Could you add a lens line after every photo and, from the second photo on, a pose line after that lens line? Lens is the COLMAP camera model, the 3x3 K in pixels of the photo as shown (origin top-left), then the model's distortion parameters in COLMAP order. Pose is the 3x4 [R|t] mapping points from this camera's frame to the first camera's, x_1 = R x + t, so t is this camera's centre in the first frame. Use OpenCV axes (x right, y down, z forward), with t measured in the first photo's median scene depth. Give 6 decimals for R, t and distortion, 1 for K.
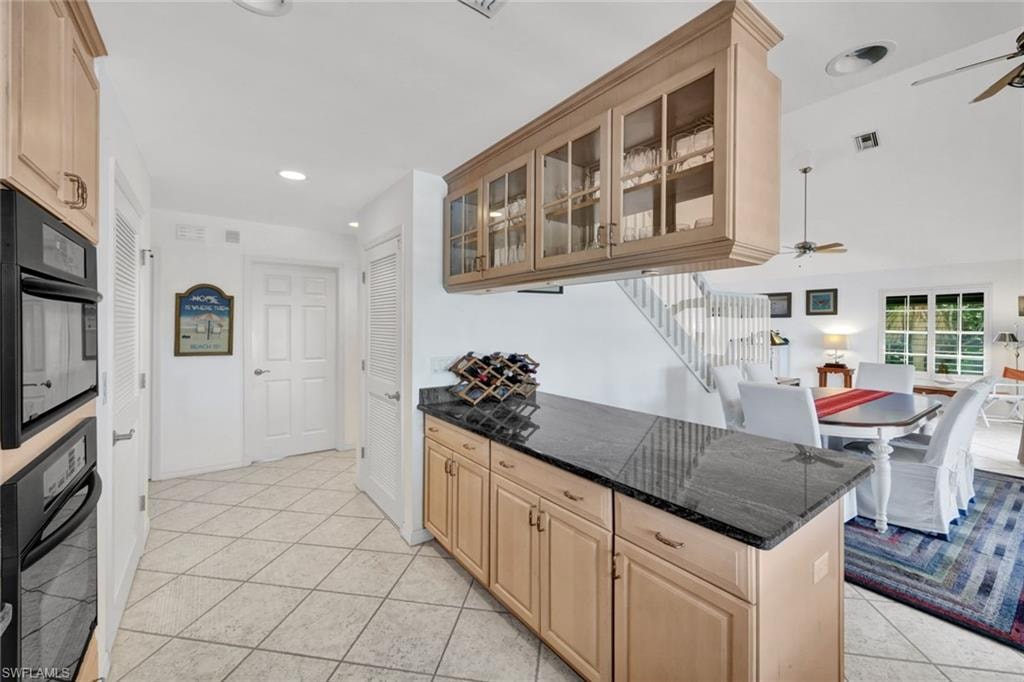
lens RADIAL K [[412.5, 0, 517.7], [0, 412.5, 327.9], [0, 0, 1]] dist [0.007726, 0.000164]
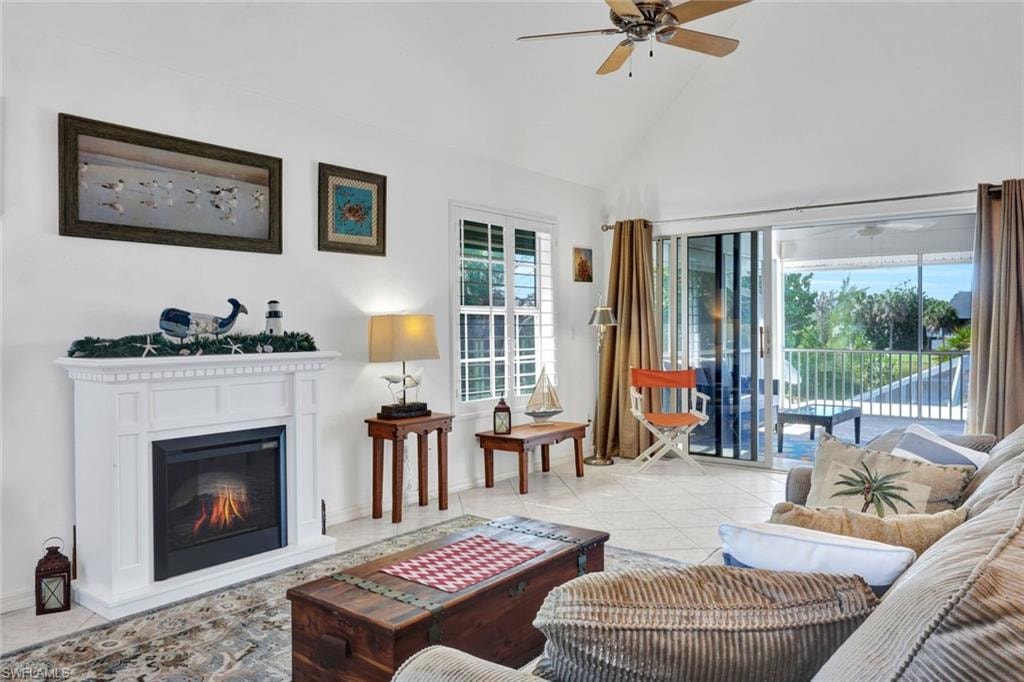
lens RADIAL K [[746.1, 0, 491.2], [0, 746.1, 329.6], [0, 0, 1]] dist [-0.001958, 0.000303]
pose [[-0.260984, -0.004414, 0.965333, 0.211661], [0.009412, 0.999930, 0.007117, 0.027619], [-0.965297, 0.010943, -0.260924, 1.277551]]
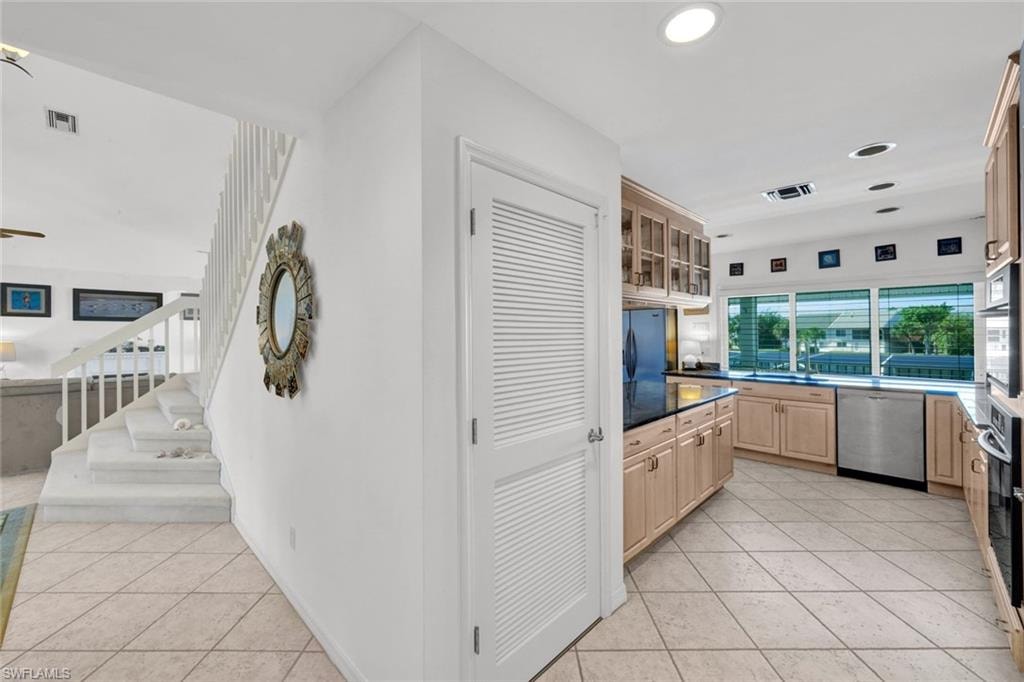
lens RADIAL K [[410.4, 0, 507.3], [0, 410.4, 328.9], [0, 0, 1]] dist [0.002096, 0.000181]
pose [[-0.144867, 0.006087, 0.989432, -0.395825], [0.004783, 0.999974, -0.005452, -0.001832], [-0.989440, 0.003943, -0.144892, 0.517235]]
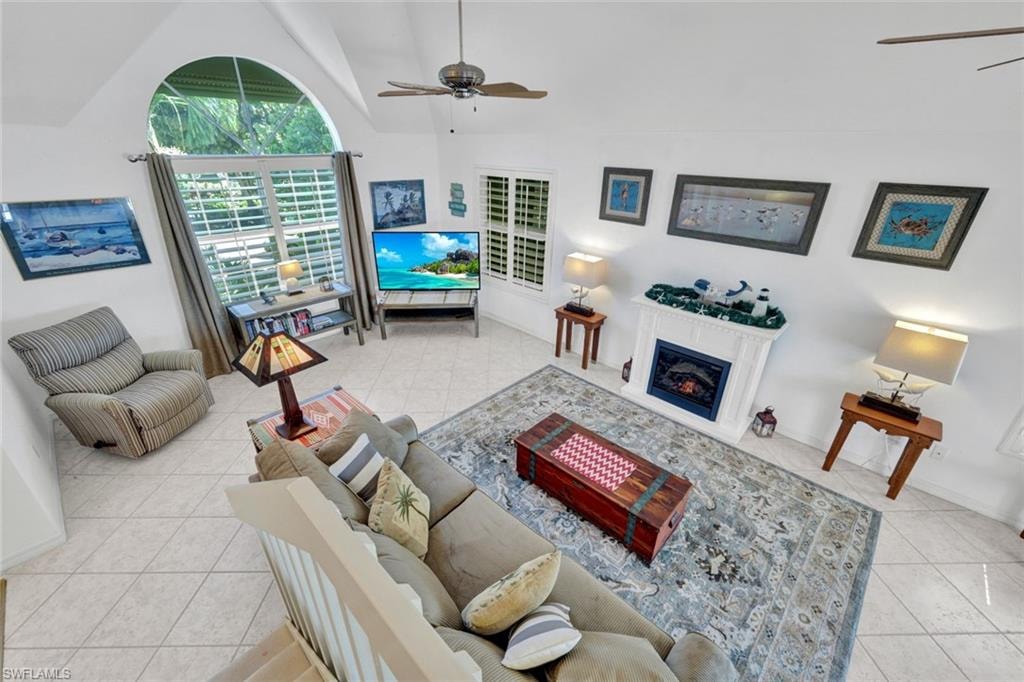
lens RADIAL K [[408.5, 0, 509.4], [0, 408.5, 338.8], [0, 0, 1]] dist [-0.001532, -0.000173]
pose [[0.985105, -0.058578, 0.161669, 0.430599], [-0.014843, 0.907709, 0.419337, -0.136975], [-0.171312, -0.415490, 0.893320, 0.883620]]
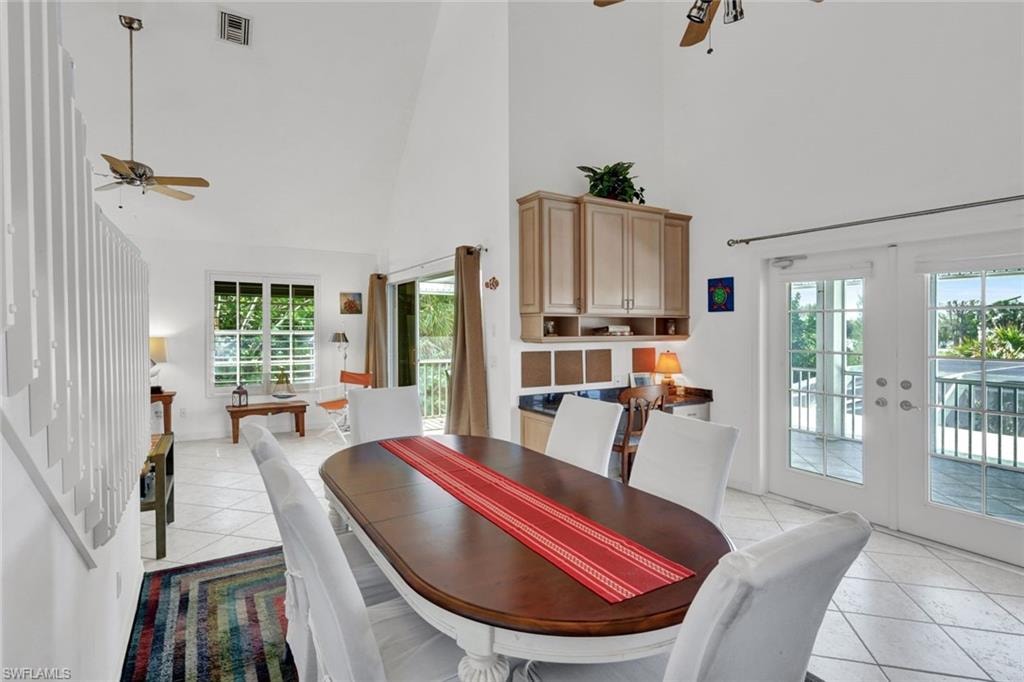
lens RADIAL K [[508.0, 0, 509.6], [0, 508.0, 337.8], [0, 0, 1]] dist [-0.001448, -0.000370]
pose [[0.093162, -0.024370, 0.995353, 0.108080], [0.001170, 0.999702, 0.024367, -0.002083], [-0.995650, -0.001105, 0.093163, 0.481168]]
